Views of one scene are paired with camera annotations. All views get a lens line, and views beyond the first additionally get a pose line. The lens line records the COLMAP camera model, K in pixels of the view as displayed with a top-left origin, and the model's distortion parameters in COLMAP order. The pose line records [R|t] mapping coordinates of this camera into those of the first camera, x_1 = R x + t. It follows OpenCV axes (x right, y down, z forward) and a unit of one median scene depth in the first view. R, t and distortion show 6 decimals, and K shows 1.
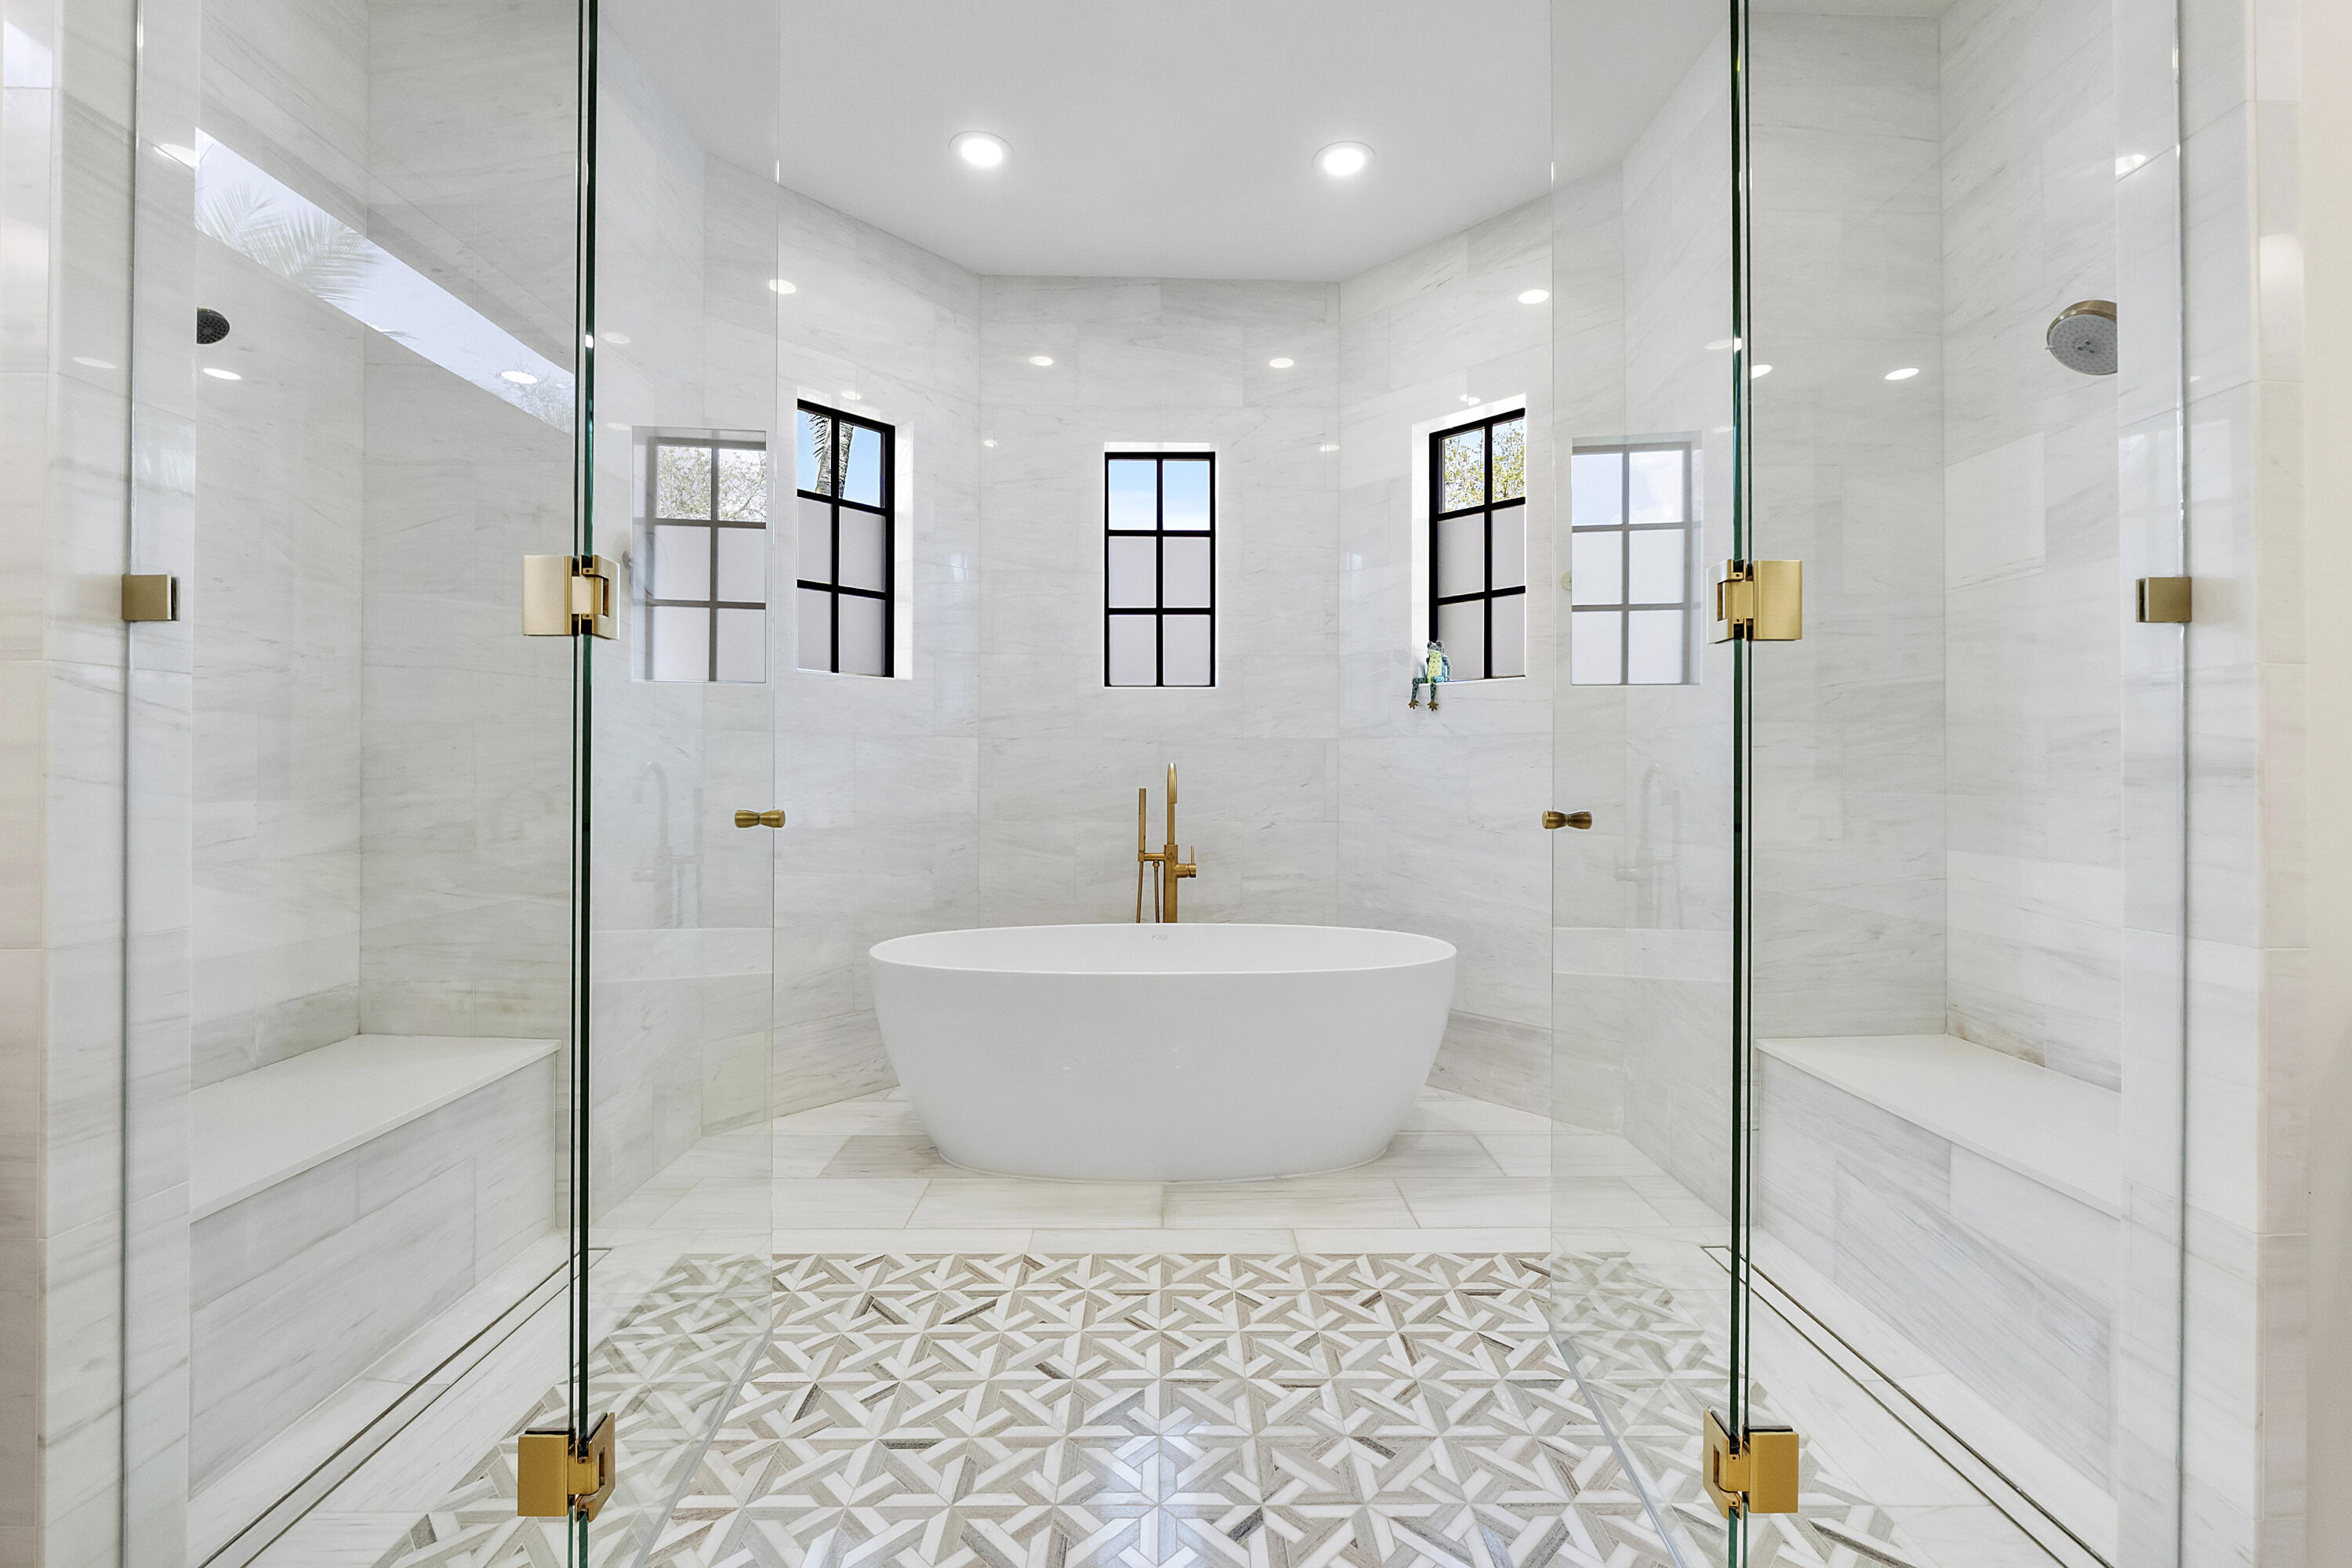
lens RADIAL K [[1000.9, 0, 1188.3], [0, 1000.9, 767.1], [0, 0, 1]] dist [-0.007794, -0.000672]
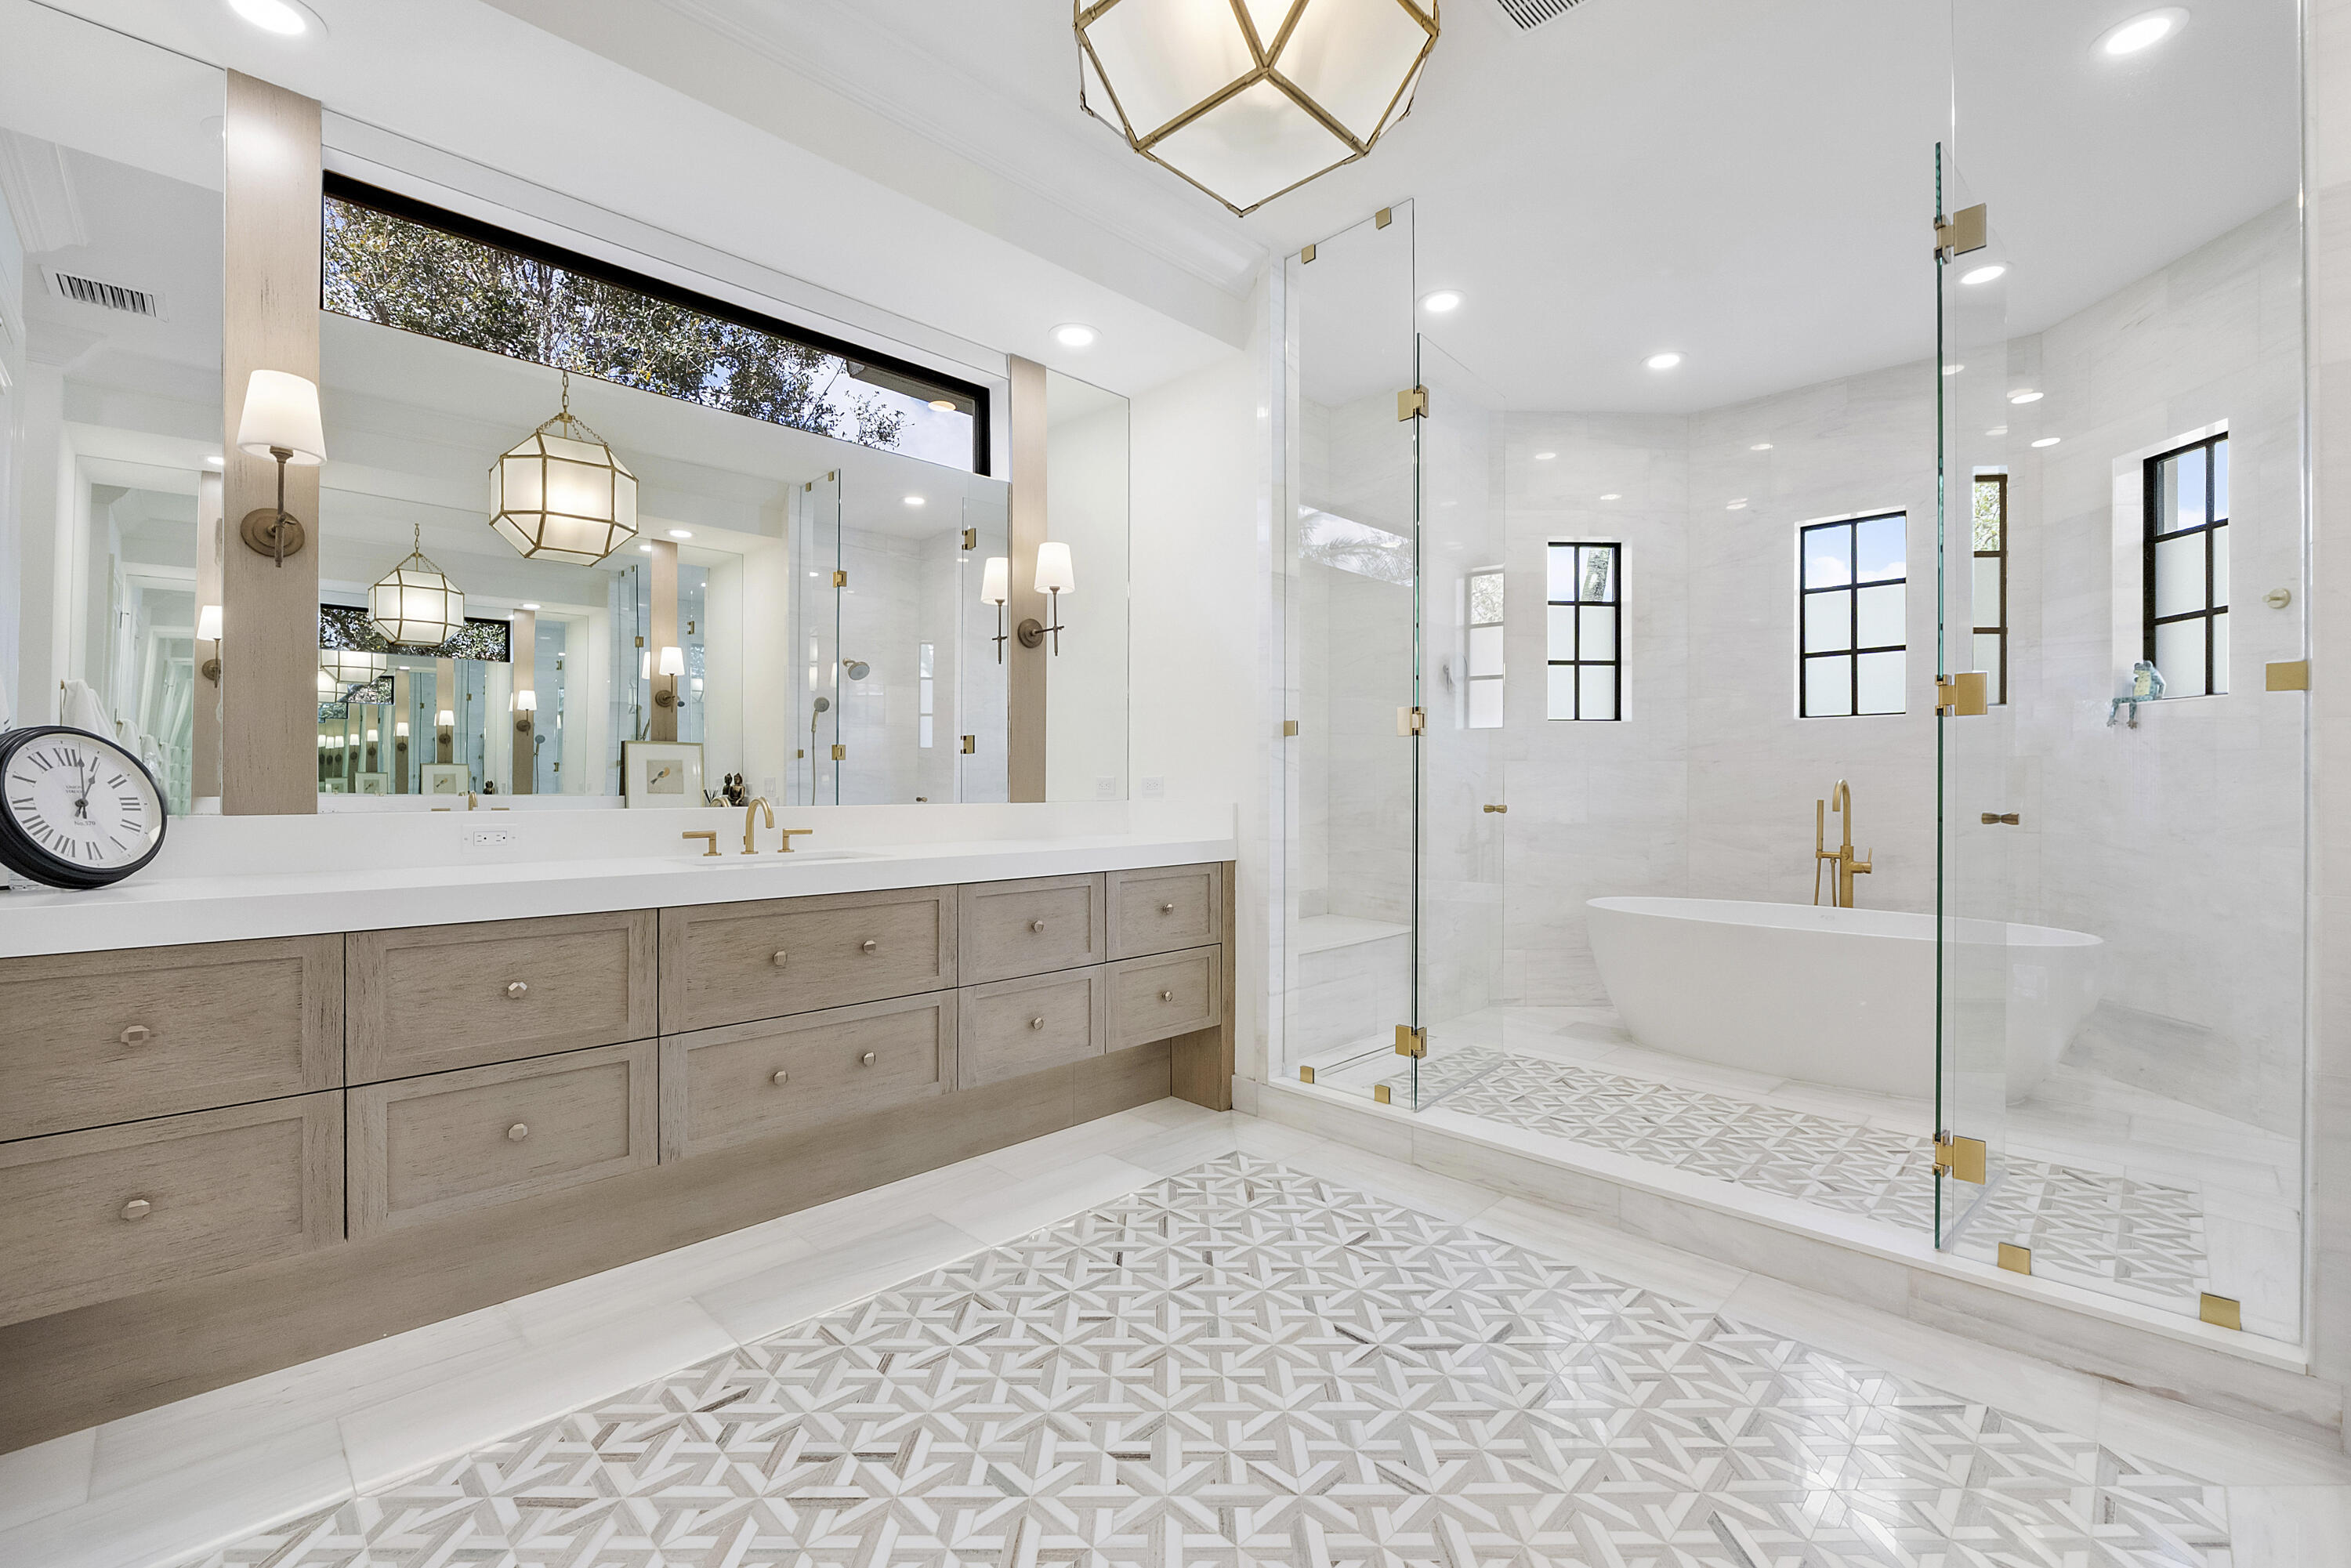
lens RADIAL K [[1000.4, 0, 1165.4], [0, 1000.4, 782.4], [0, 0, 1]] dist [-0.007794, -0.000672]
pose [[0.687078, -0.002624, -0.726579, 0.298403], [0.002176, 0.999996, -0.001554, -0.000457], [0.726581, -0.000513, 0.687081, -0.452221]]
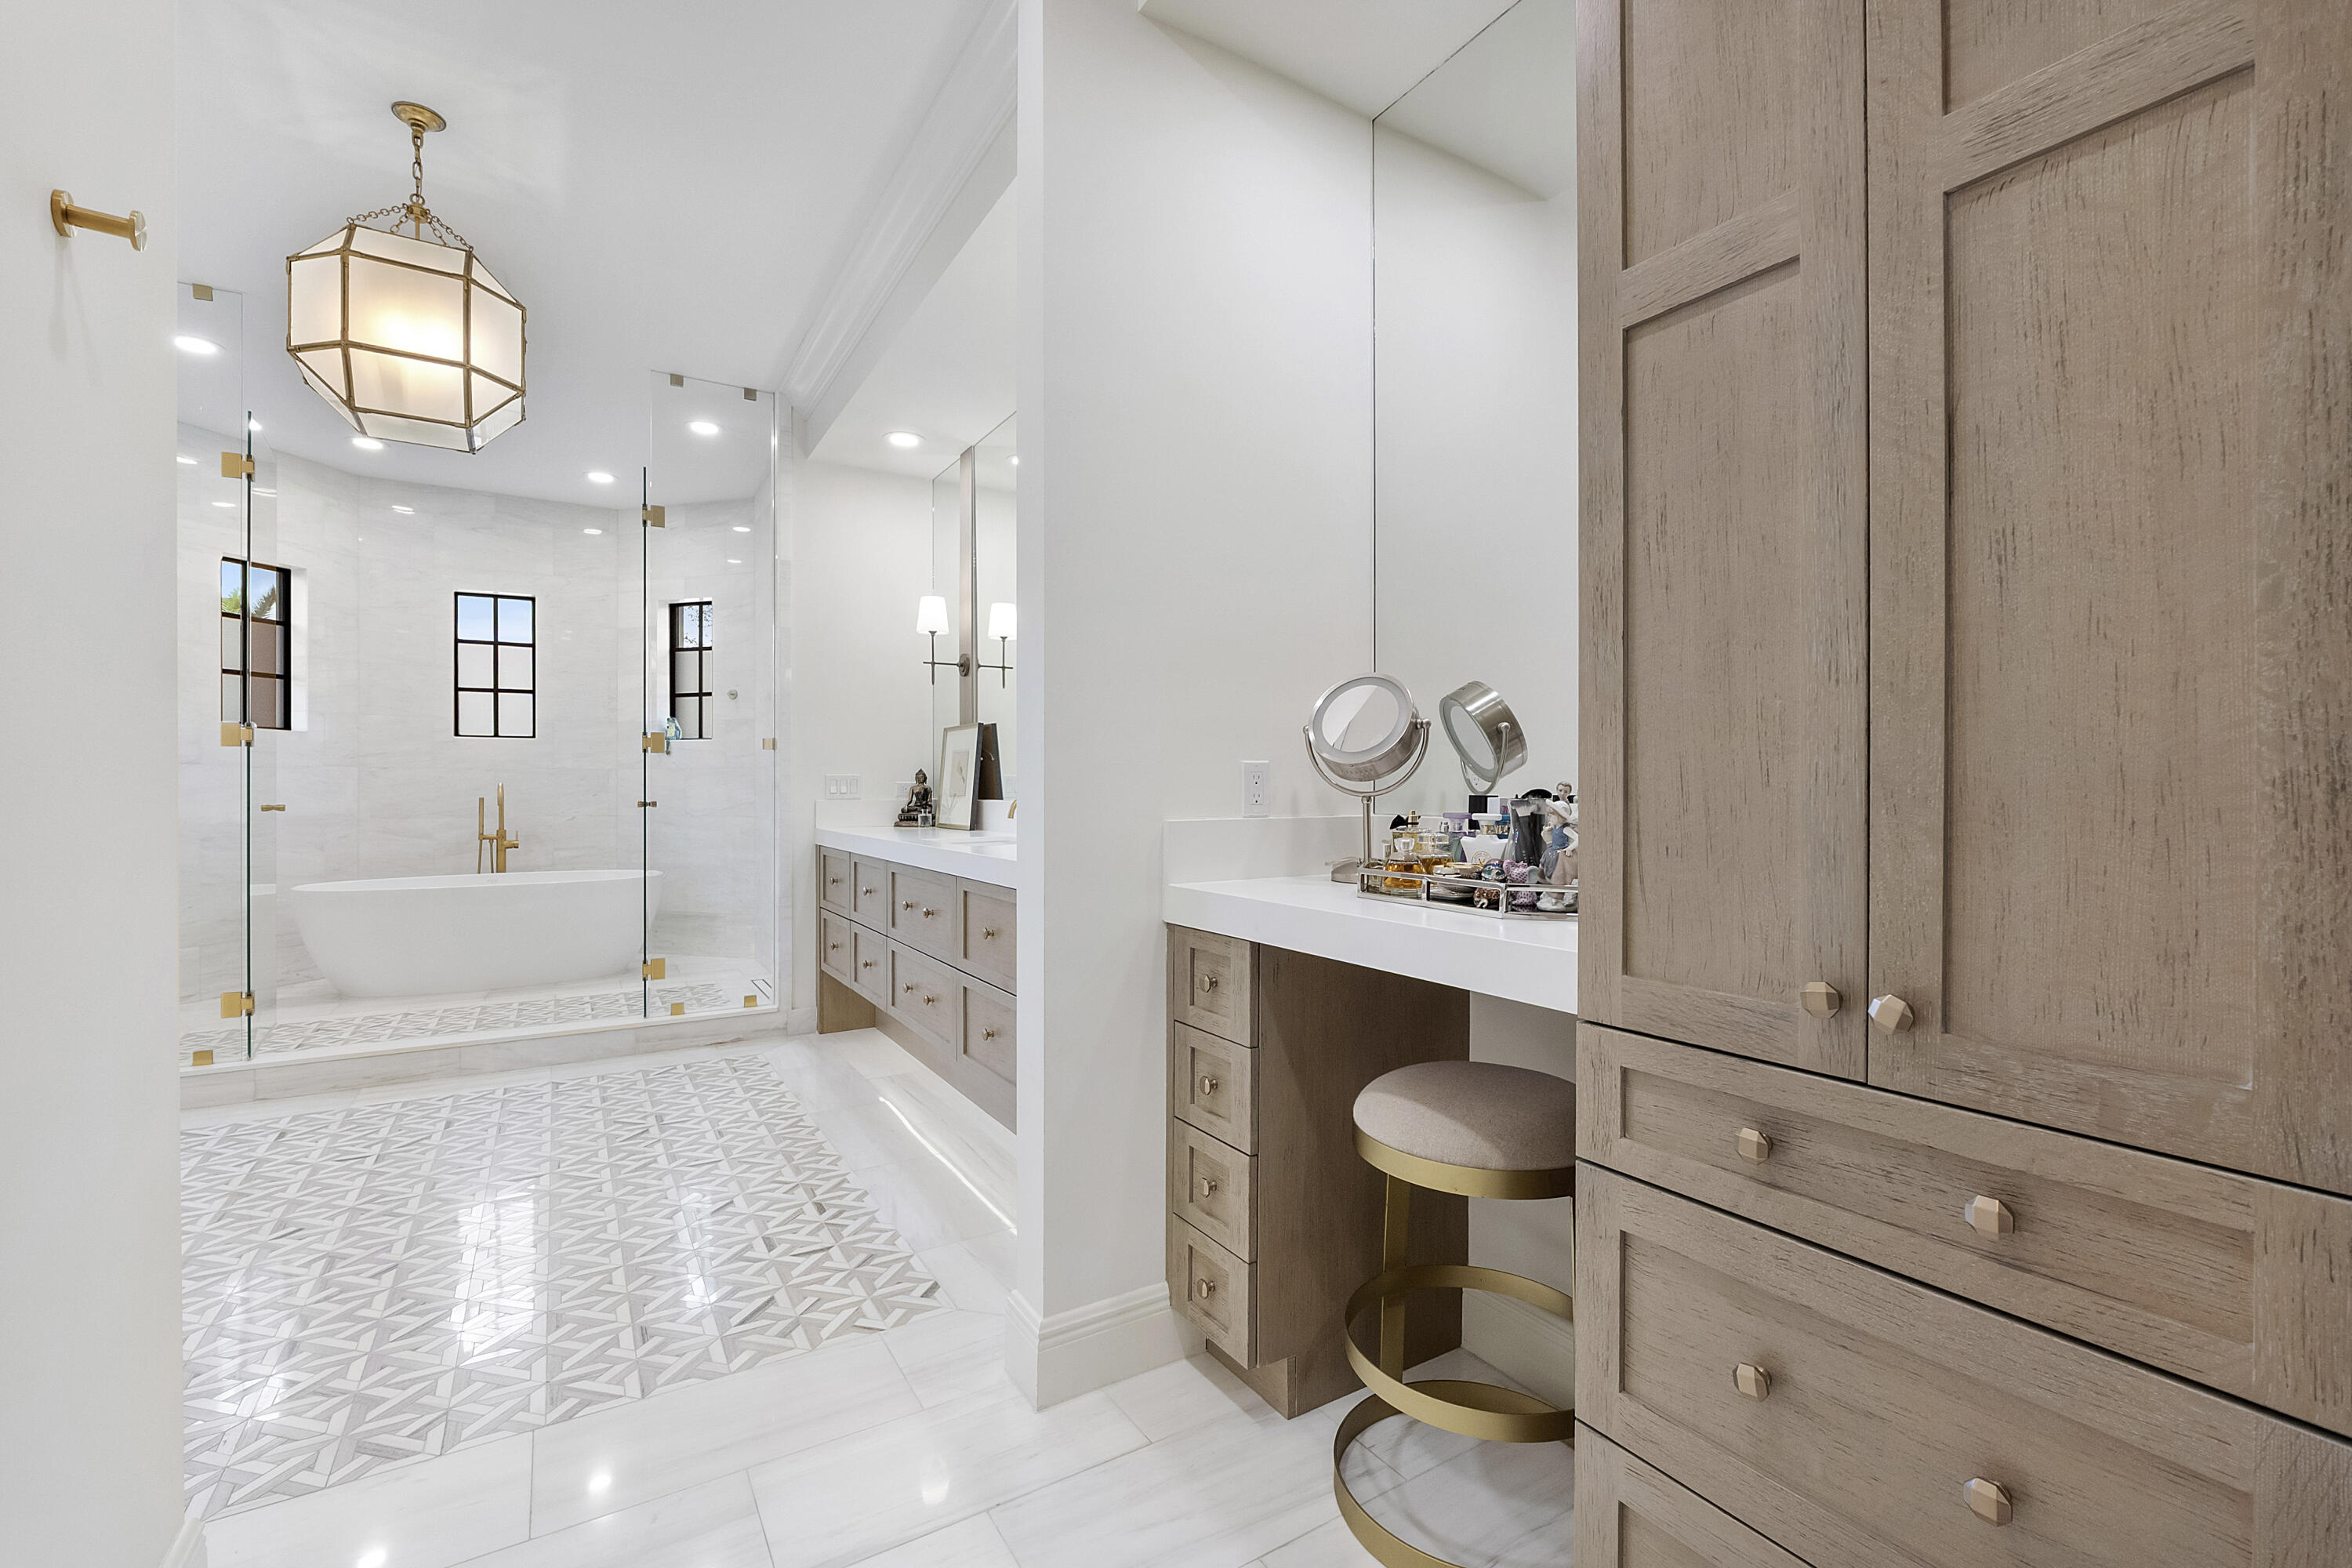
lens RADIAL K [[1000.9, 0, 1194.5], [0, 1000.9, 787.1], [0, 0, 1]] dist [-0.007794, -0.000672]
pose [[0.858292, -0.004990, 0.513137, 0.128013], [0.002389, 0.999981, 0.005728, -0.003677], [-0.513156, -0.003690, 0.858287, -1.110095]]
